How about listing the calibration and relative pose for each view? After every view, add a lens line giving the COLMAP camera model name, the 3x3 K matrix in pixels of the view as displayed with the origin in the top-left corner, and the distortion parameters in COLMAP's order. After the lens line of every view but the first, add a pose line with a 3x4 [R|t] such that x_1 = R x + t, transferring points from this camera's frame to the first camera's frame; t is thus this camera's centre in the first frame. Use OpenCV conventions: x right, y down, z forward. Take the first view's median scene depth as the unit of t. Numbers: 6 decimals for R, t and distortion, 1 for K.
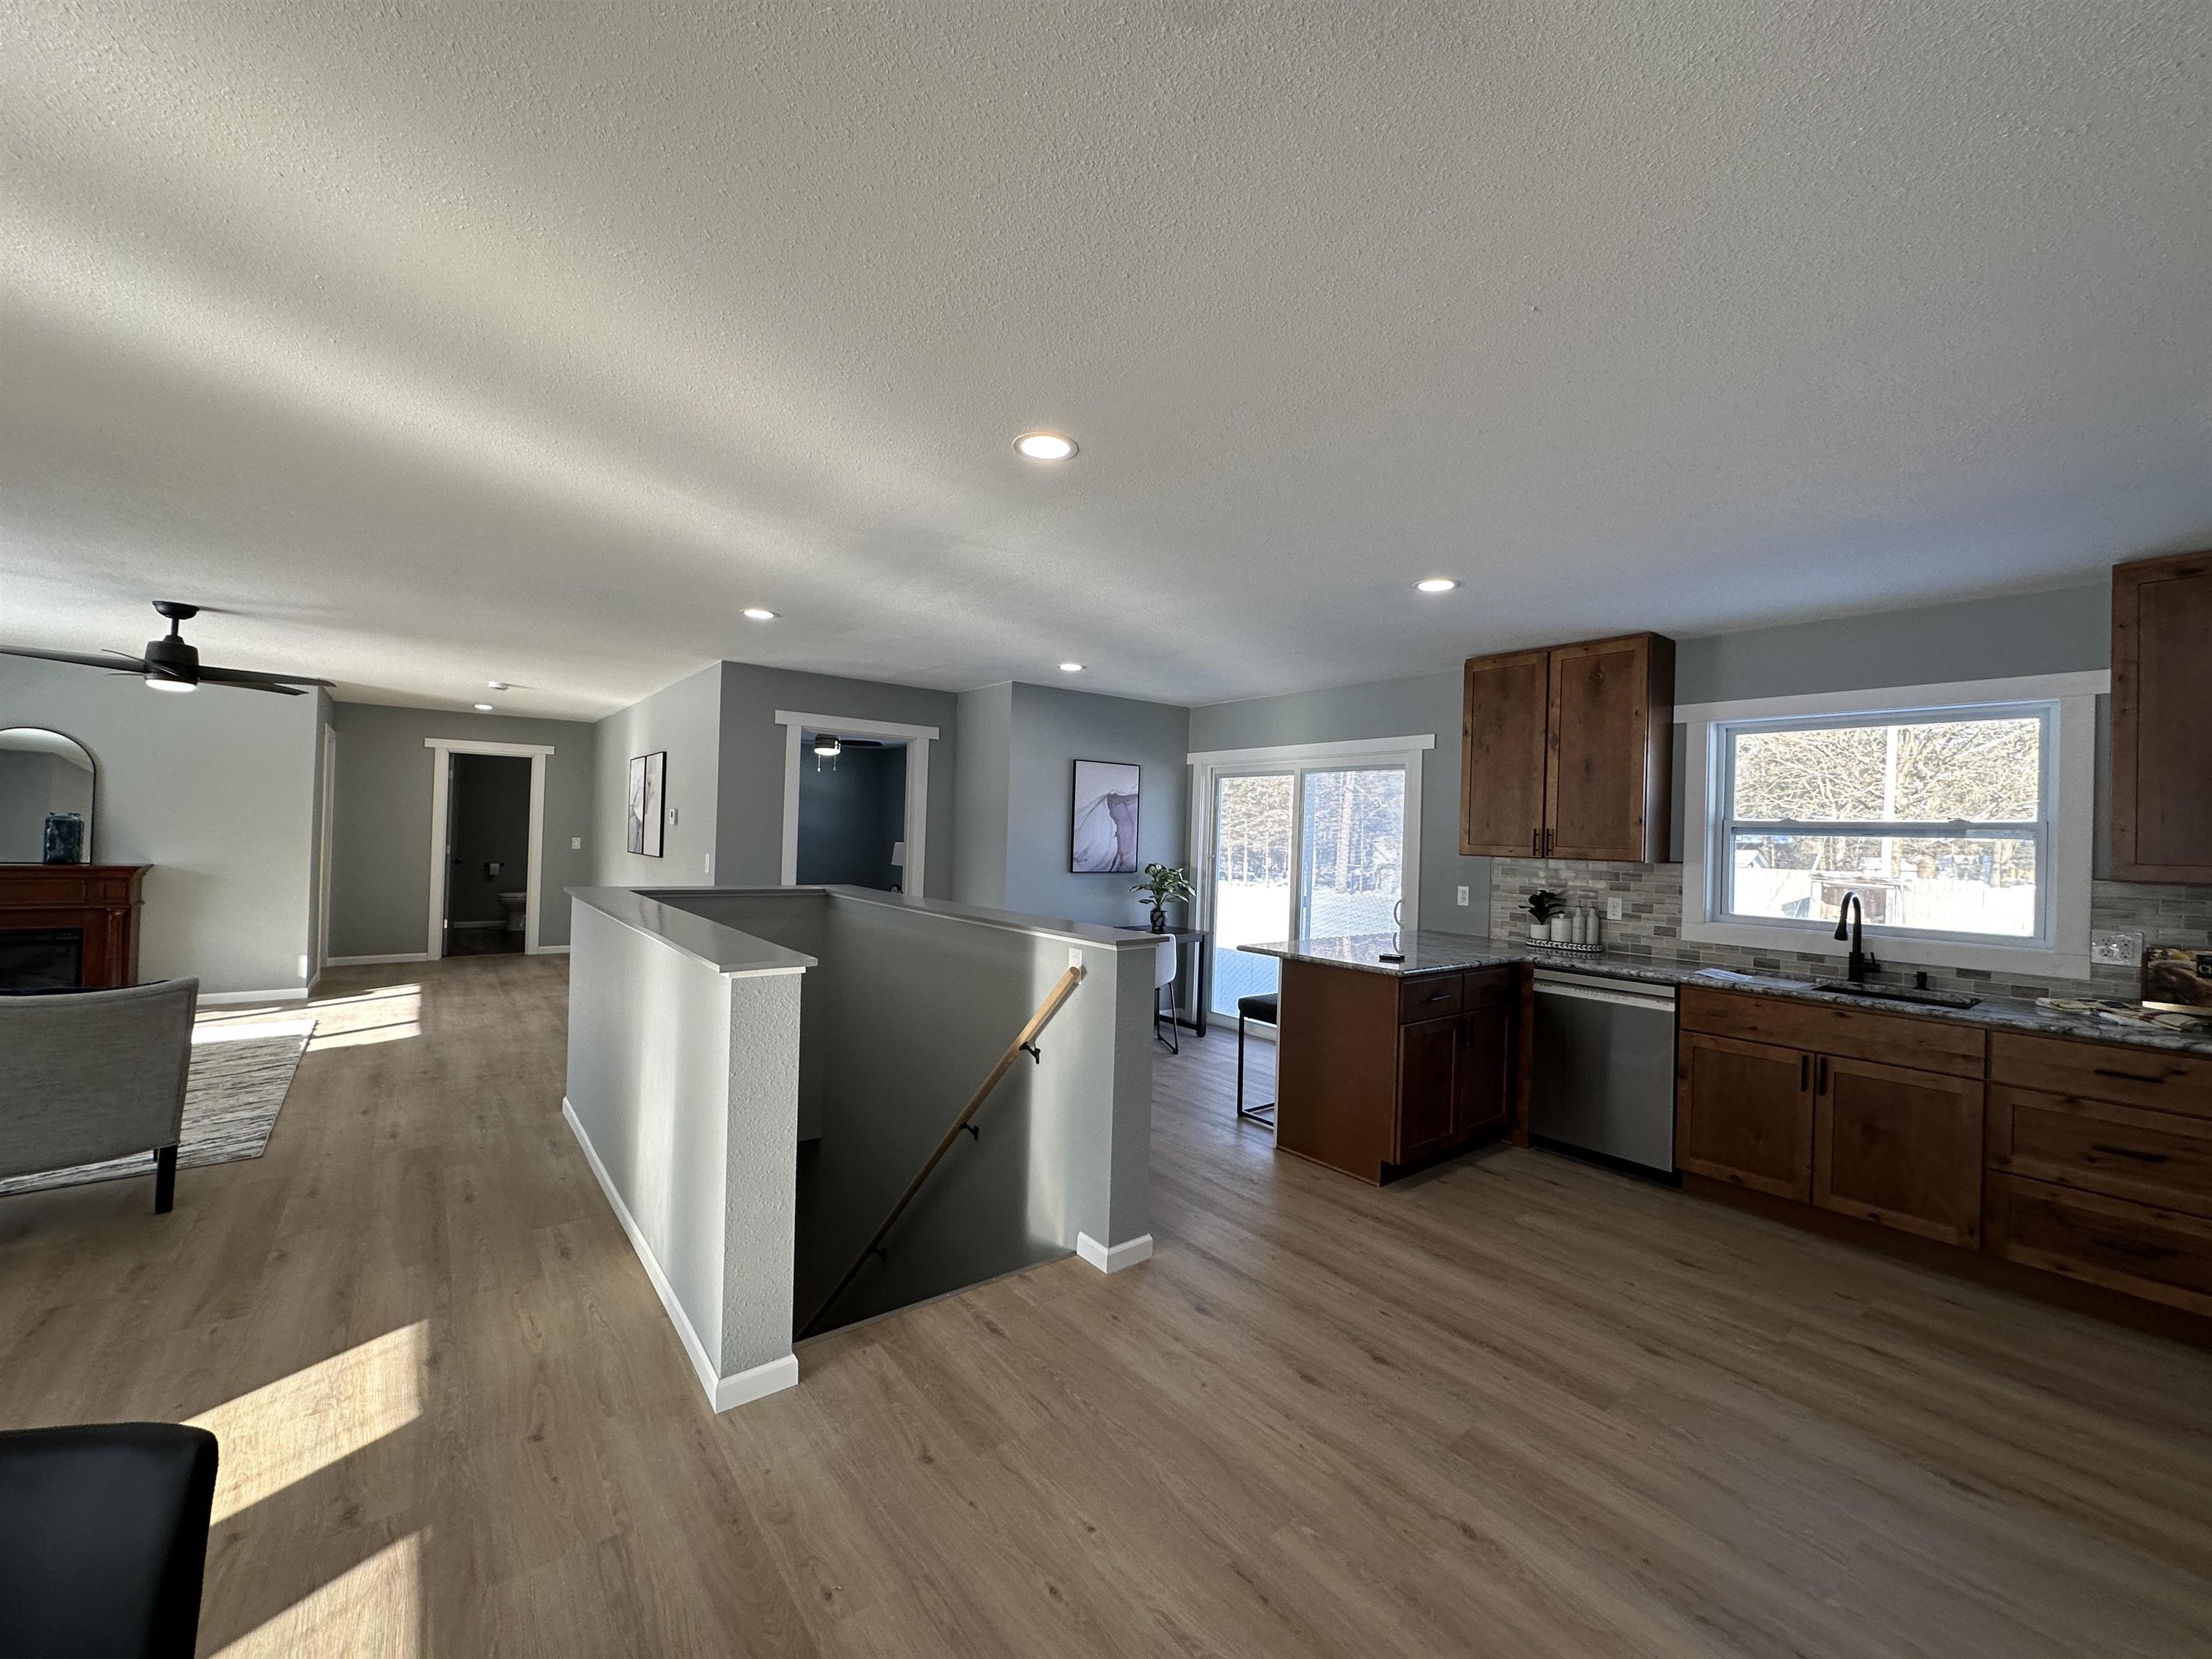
lens RADIAL K [[875.9, 0, 1105.2], [0, 875.9, 828.7], [0, 0, 1]] dist [-0.004527, 0.000435]
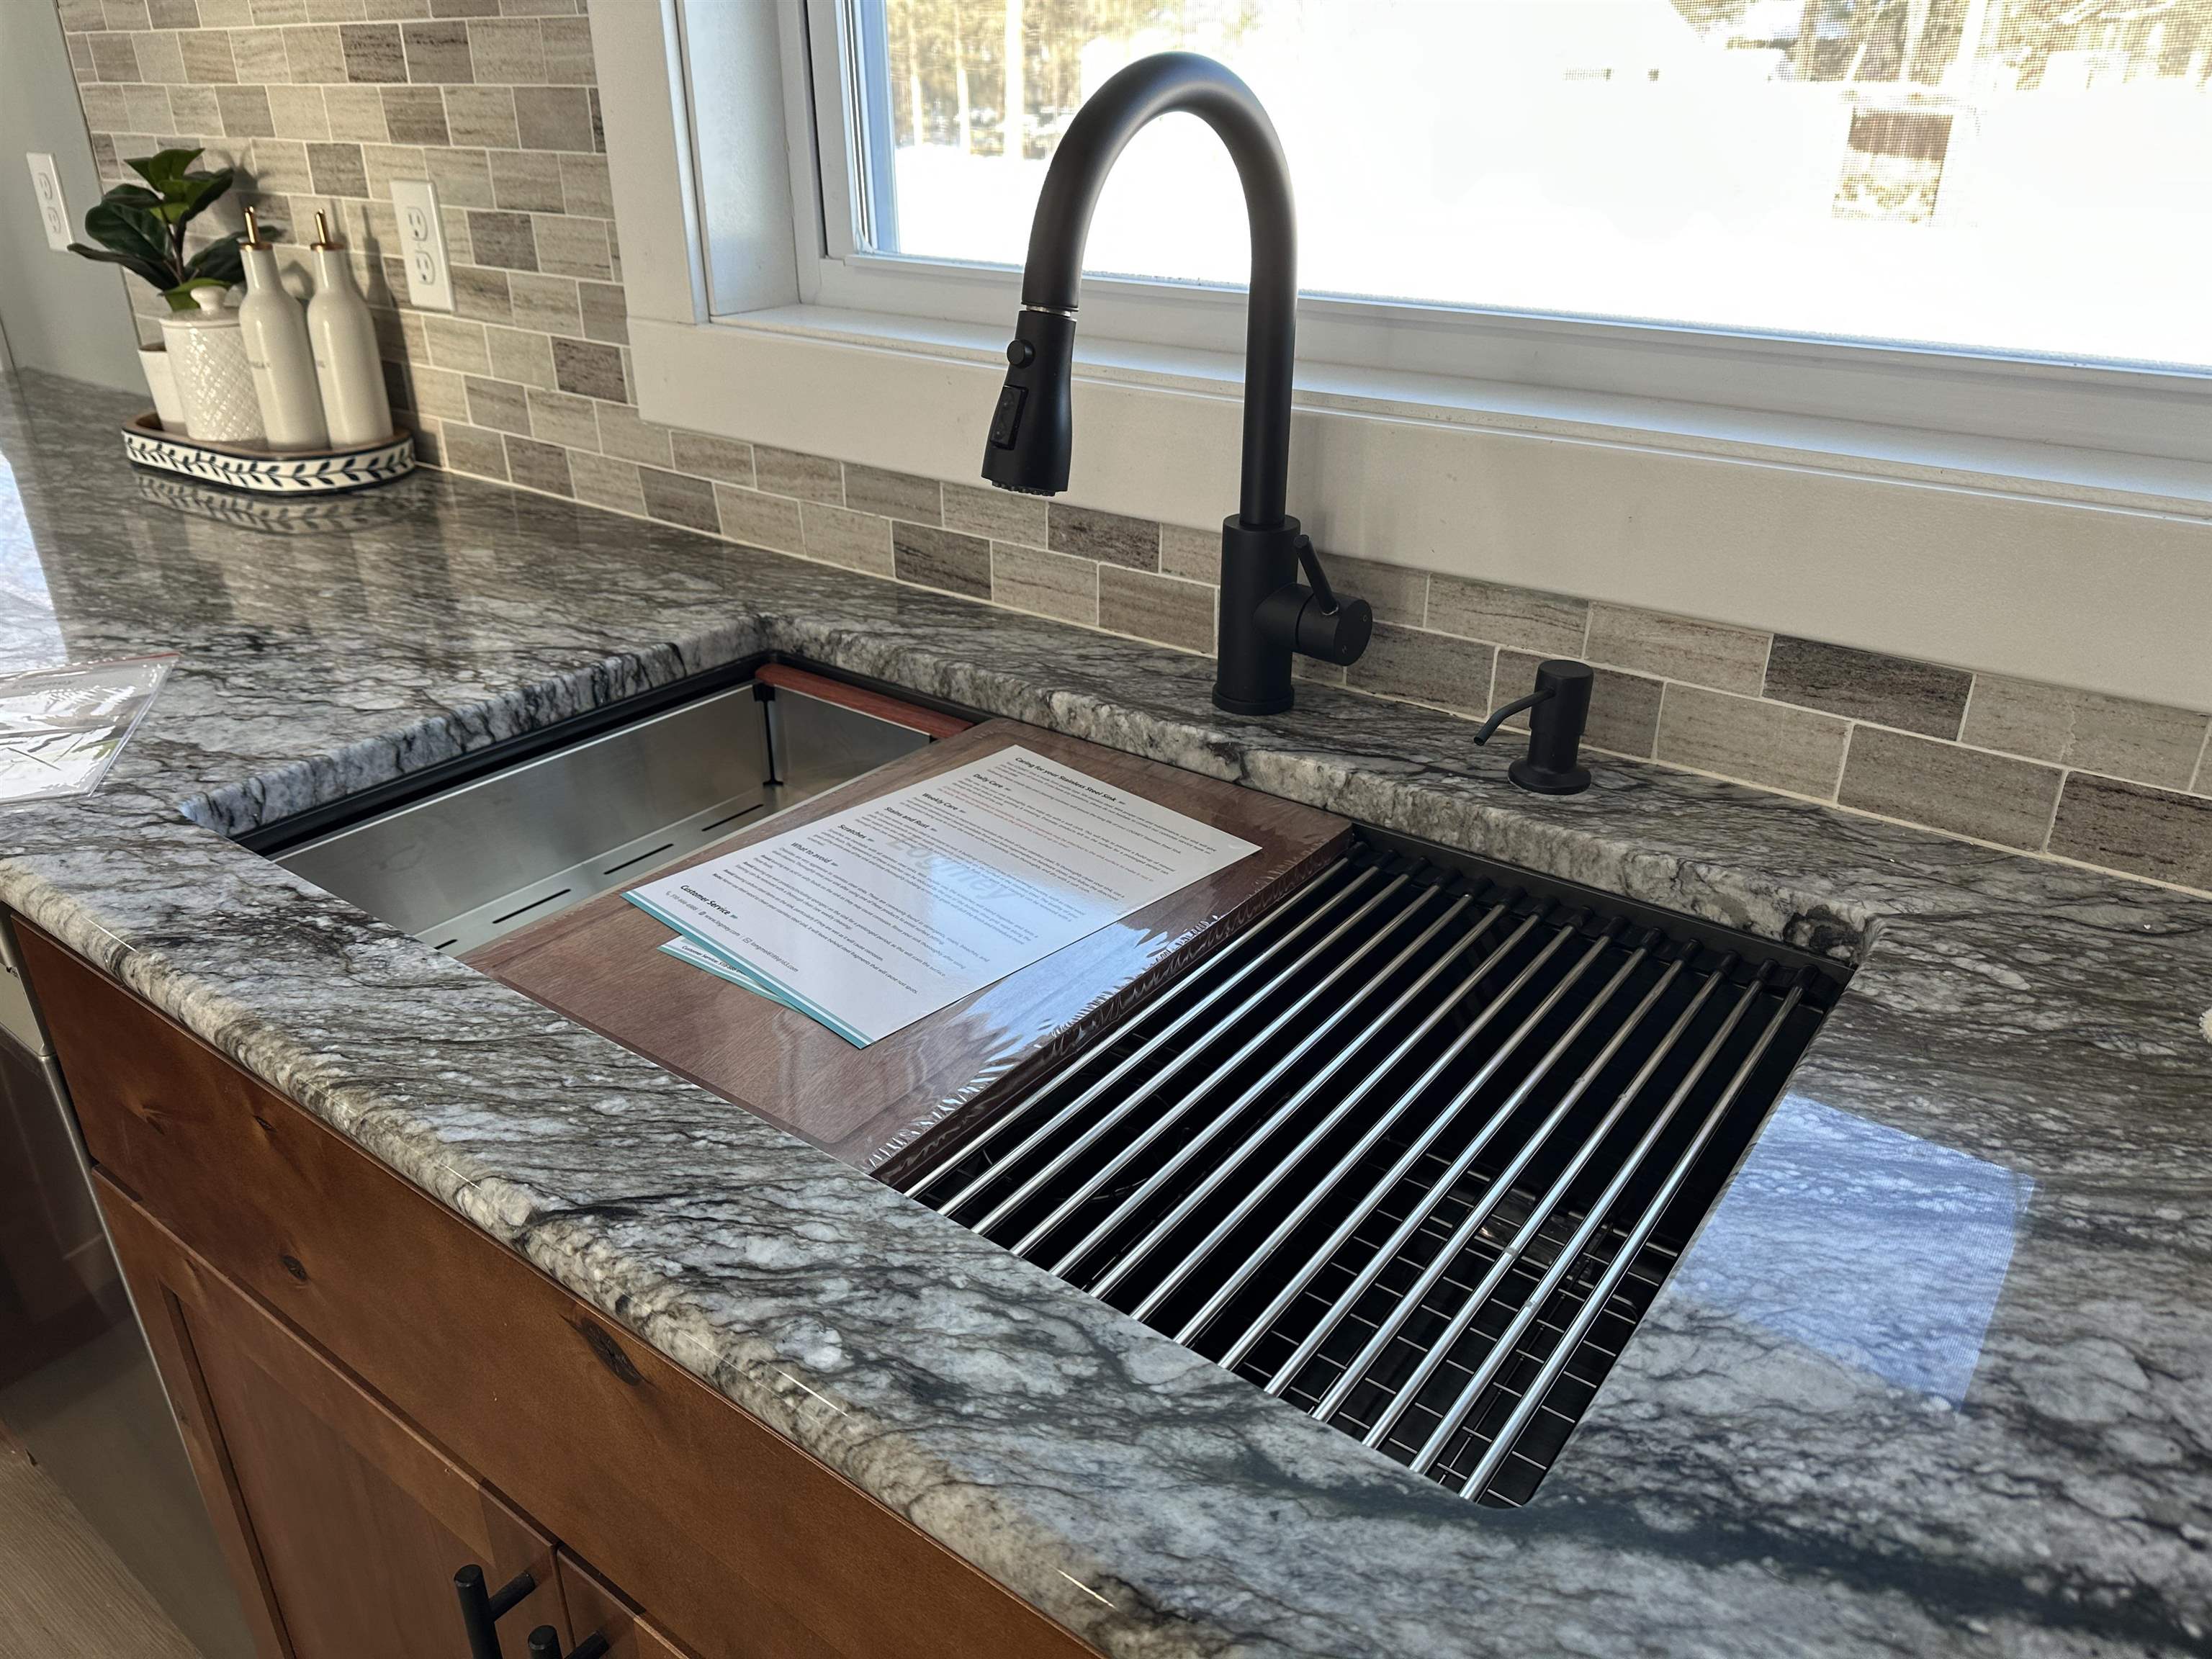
lens RADIAL K [[1558.3, 0, 1107.9], [0, 1558.3, 828.4], [0, 0, 1]] dist [0.008696, -0.007918]
pose [[0.964729, -0.144318, 0.220160, 0.667687], [0.029856, 0.890918, 0.453182, 0.058813], [-0.261547, -0.430625, 0.863803, 0.657023]]
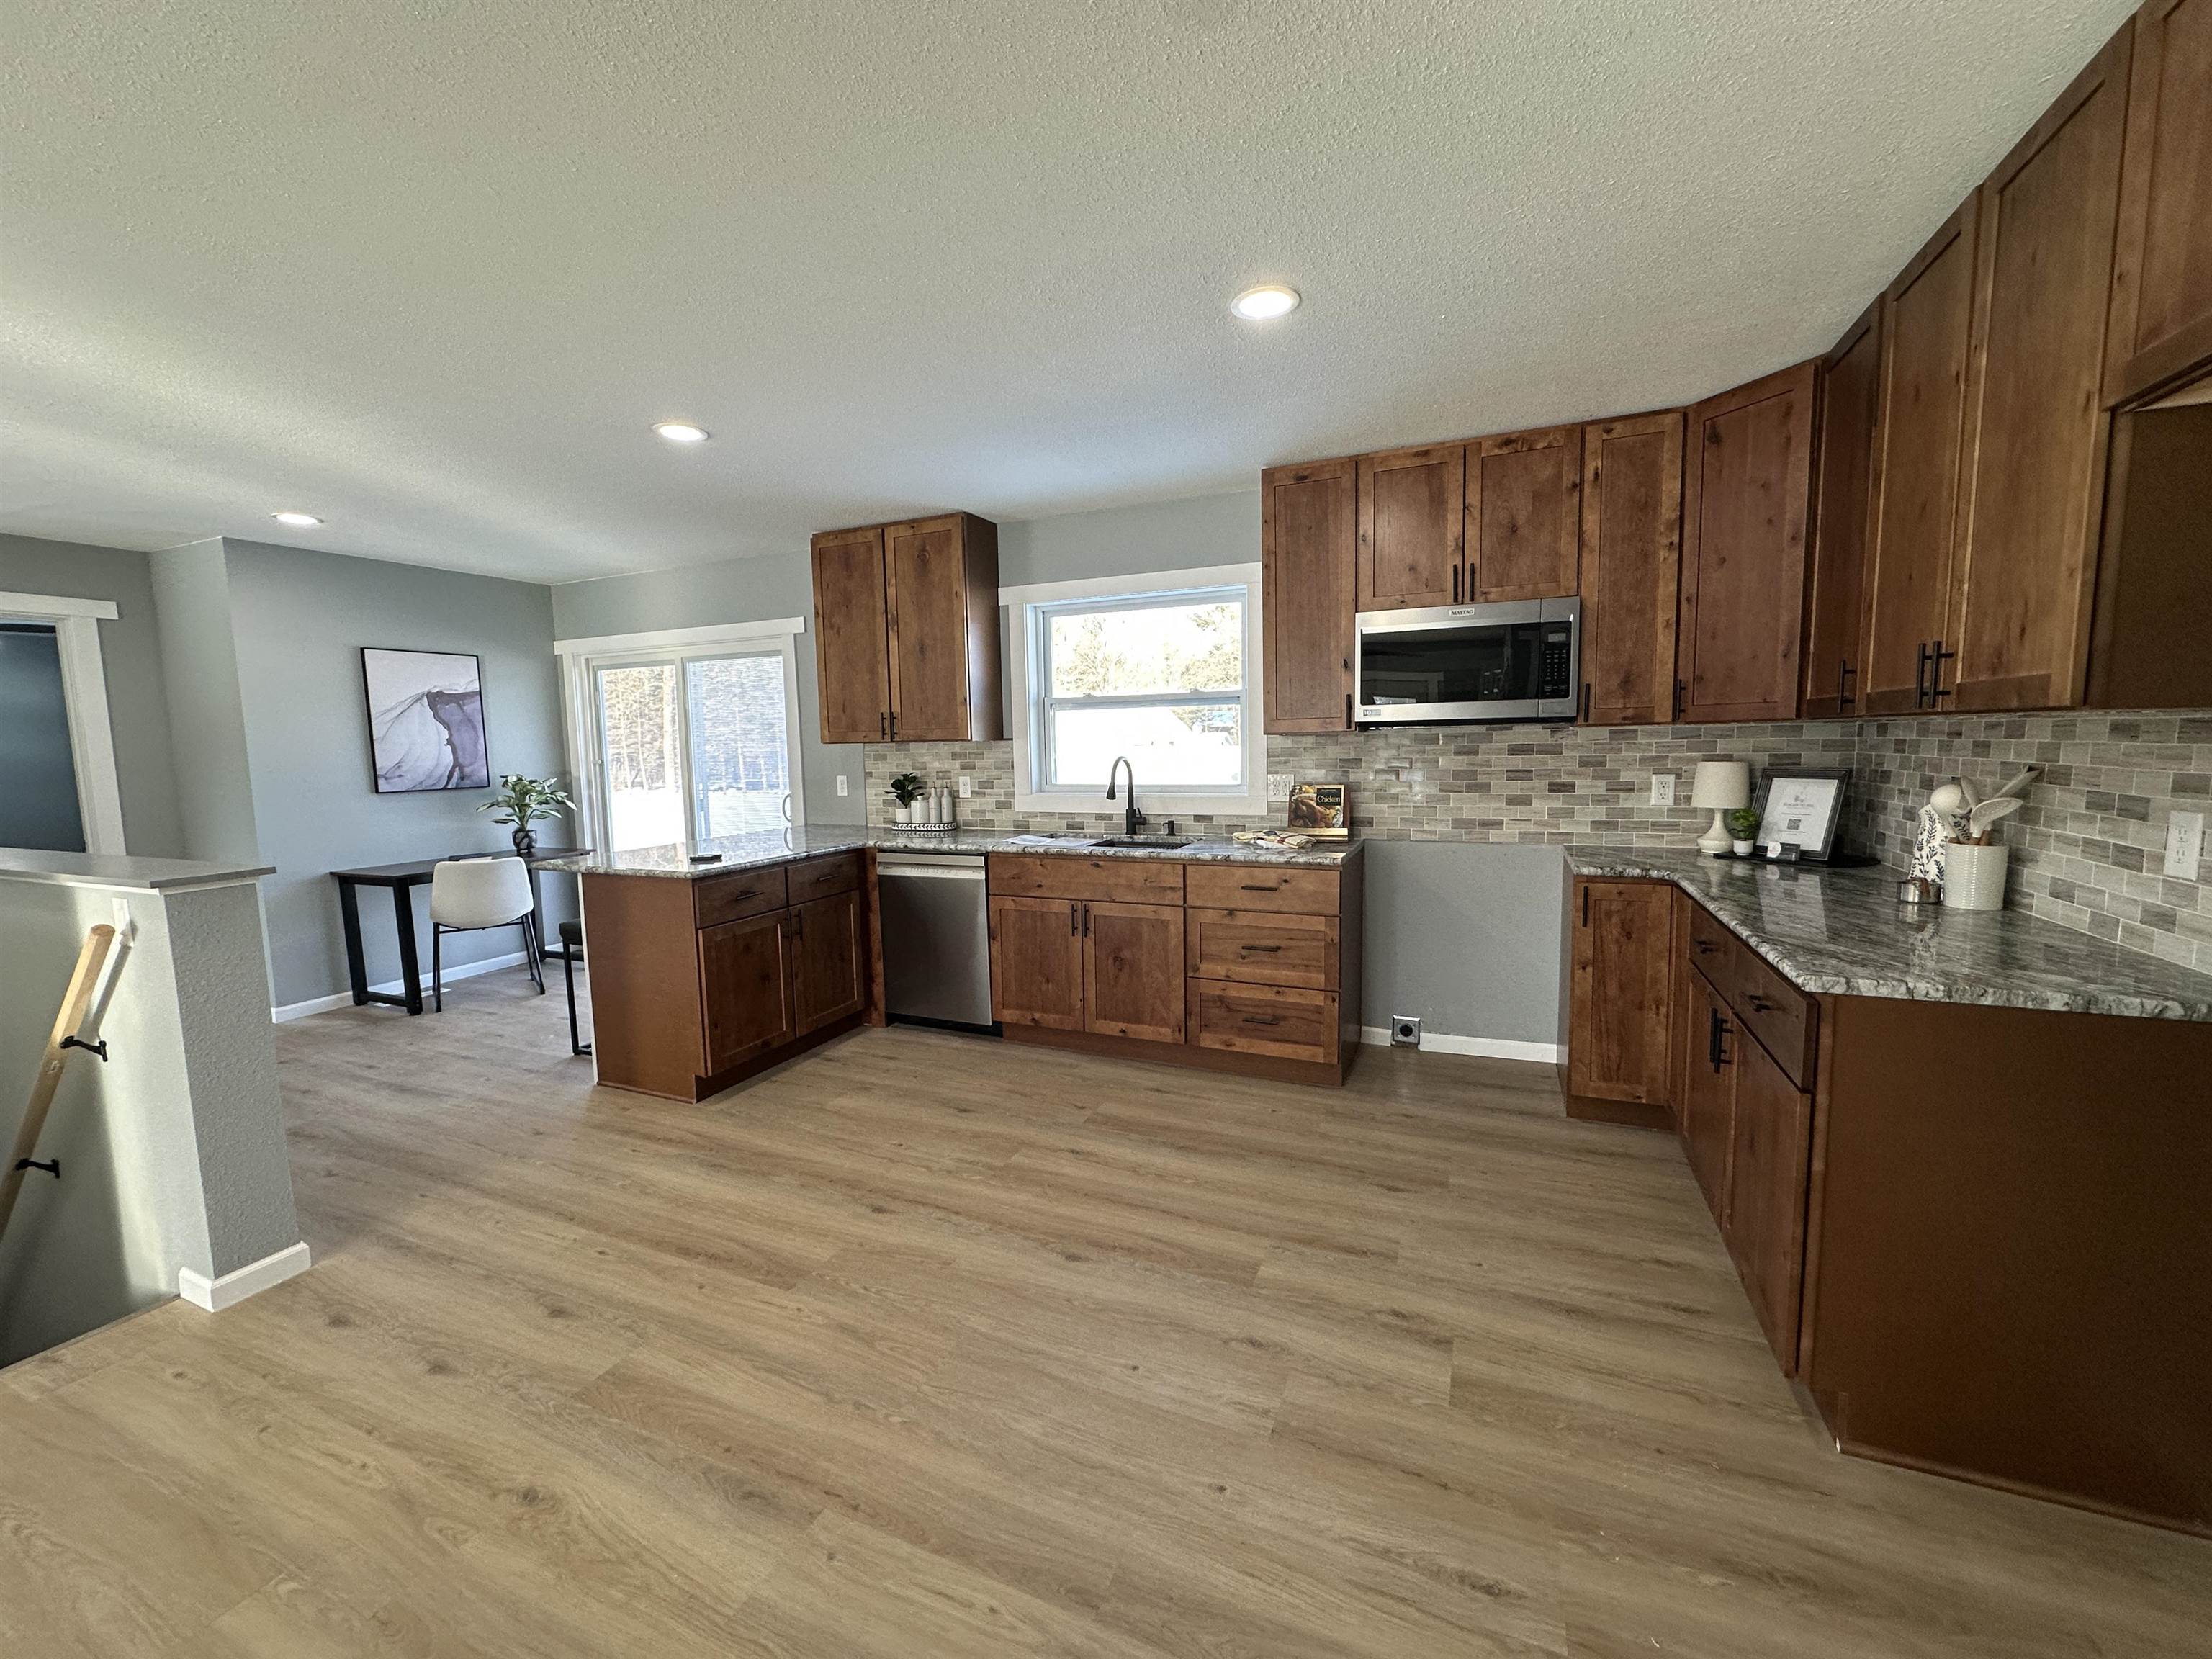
lens RADIAL K [[875.9, 0, 1102.5], [0, 875.9, 827.4], [0, 0, 1]] dist [-0.004527, 0.000435]
pose [[0.881213, -0.095741, 0.462923, 0.252882], [0.044217, 0.991676, 0.120928, 0.021221], [-0.470647, -0.086094, 0.878111, 0.002301]]
